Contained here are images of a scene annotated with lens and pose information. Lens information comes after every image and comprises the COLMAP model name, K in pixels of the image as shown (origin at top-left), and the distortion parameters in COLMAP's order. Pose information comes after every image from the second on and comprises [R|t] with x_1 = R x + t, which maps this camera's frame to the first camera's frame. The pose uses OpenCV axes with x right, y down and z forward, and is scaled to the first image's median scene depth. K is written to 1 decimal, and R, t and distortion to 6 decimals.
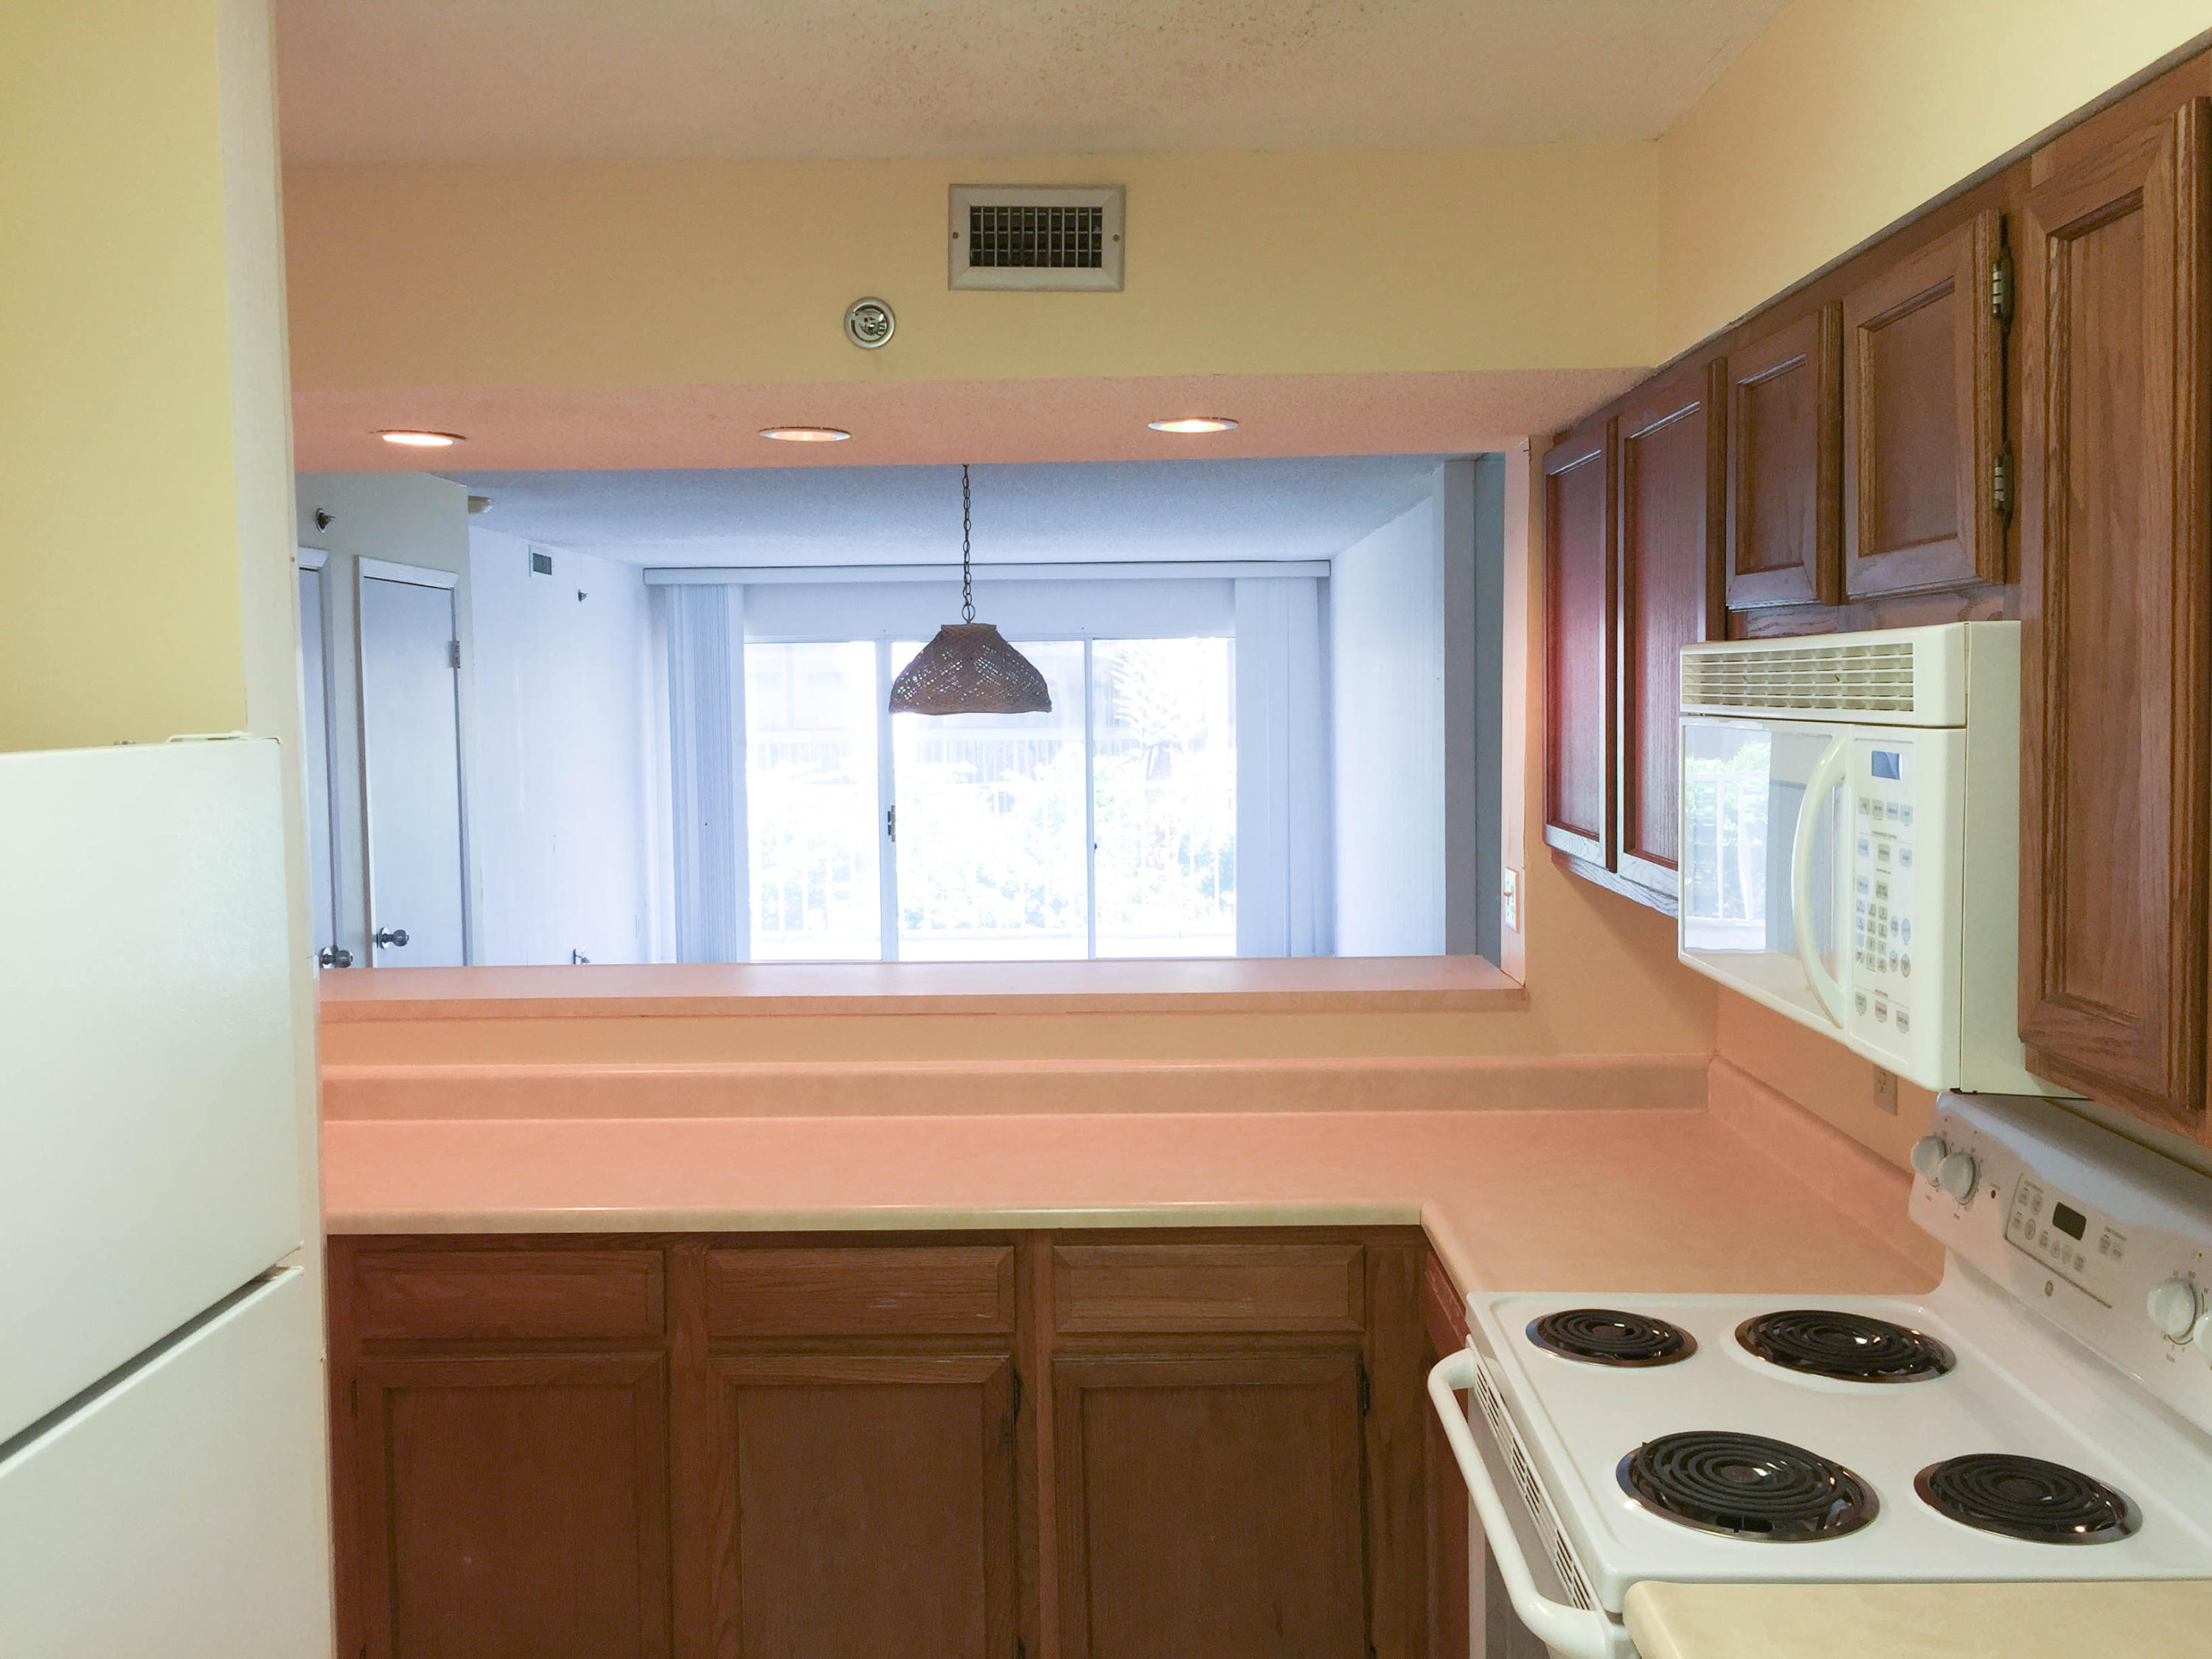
lens RADIAL K [[1912.8, 0, 1111.8], [0, 1912.8, 826.5], [0, 0, 1]] dist [0.094346, -0.131754]
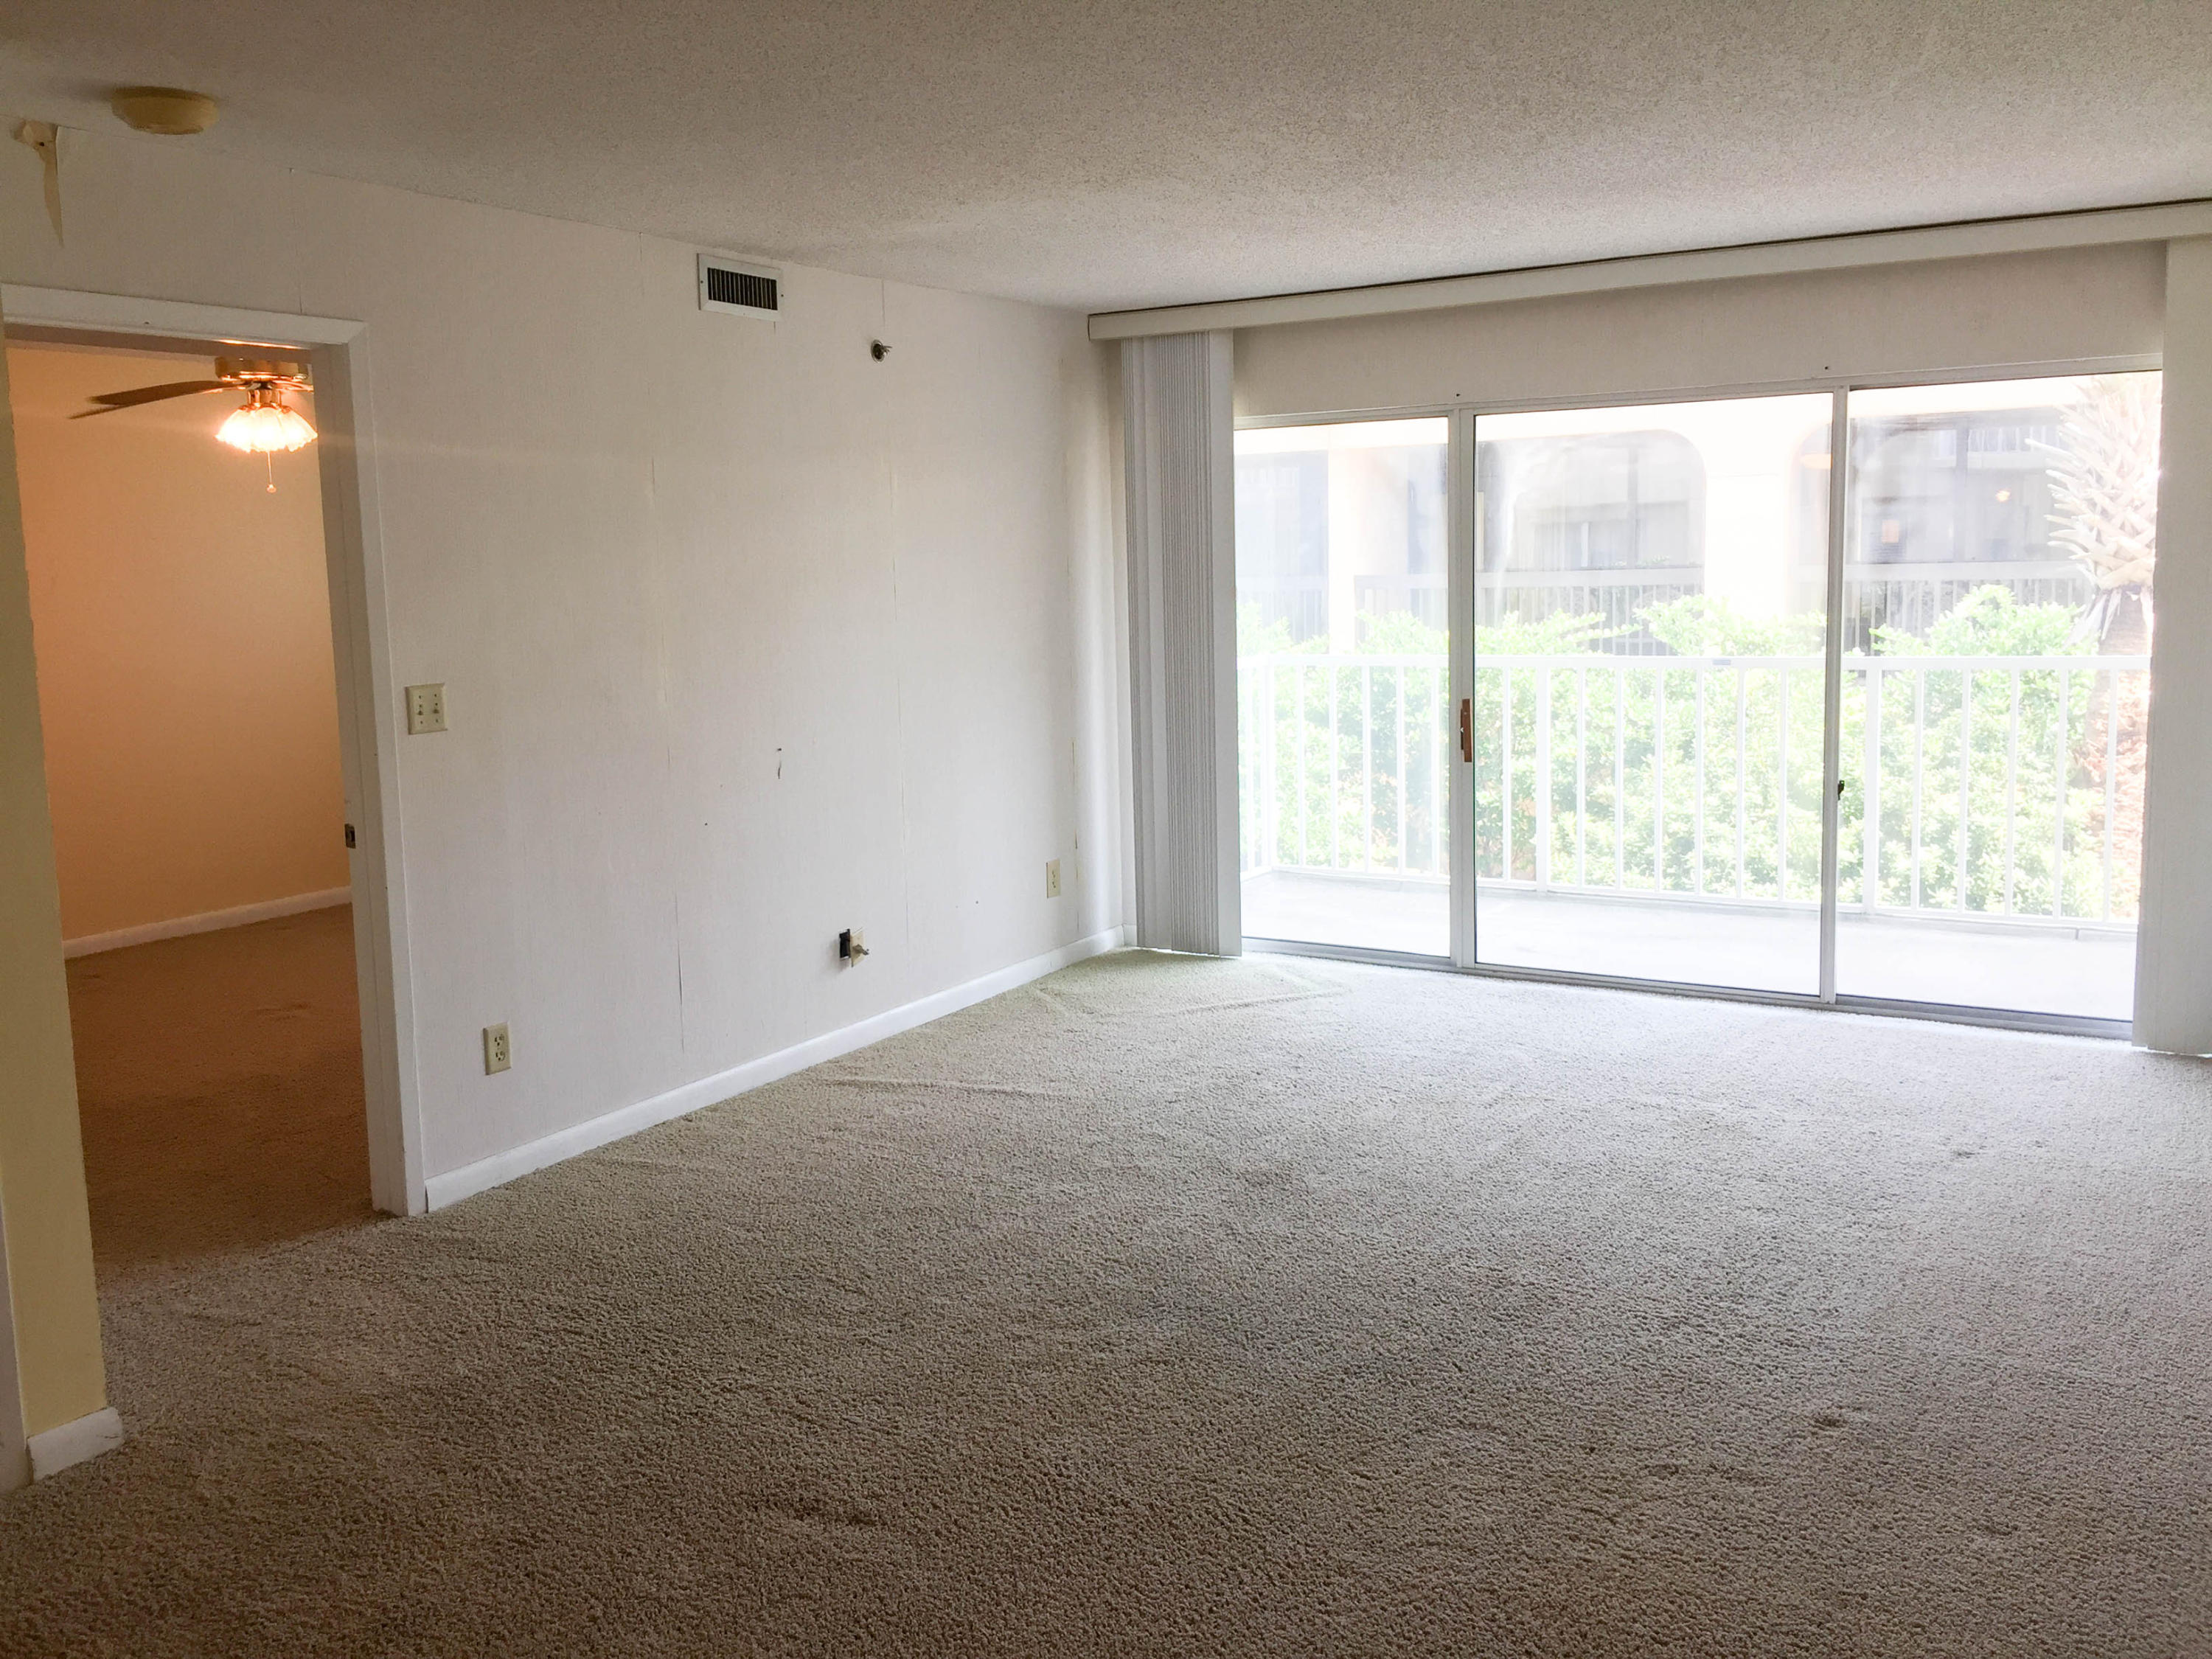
lens RADIAL K [[1912.8, 0, 1091.9], [0, 1912.8, 815.6], [0, 0, 1]] dist [0.094346, -0.131754]
pose [[0.863882, 0.059098, -0.500215, 0.082822], [-0.020672, 0.996416, 0.082022, -0.021563], [0.503269, -0.060517, 0.862008, 0.439383]]
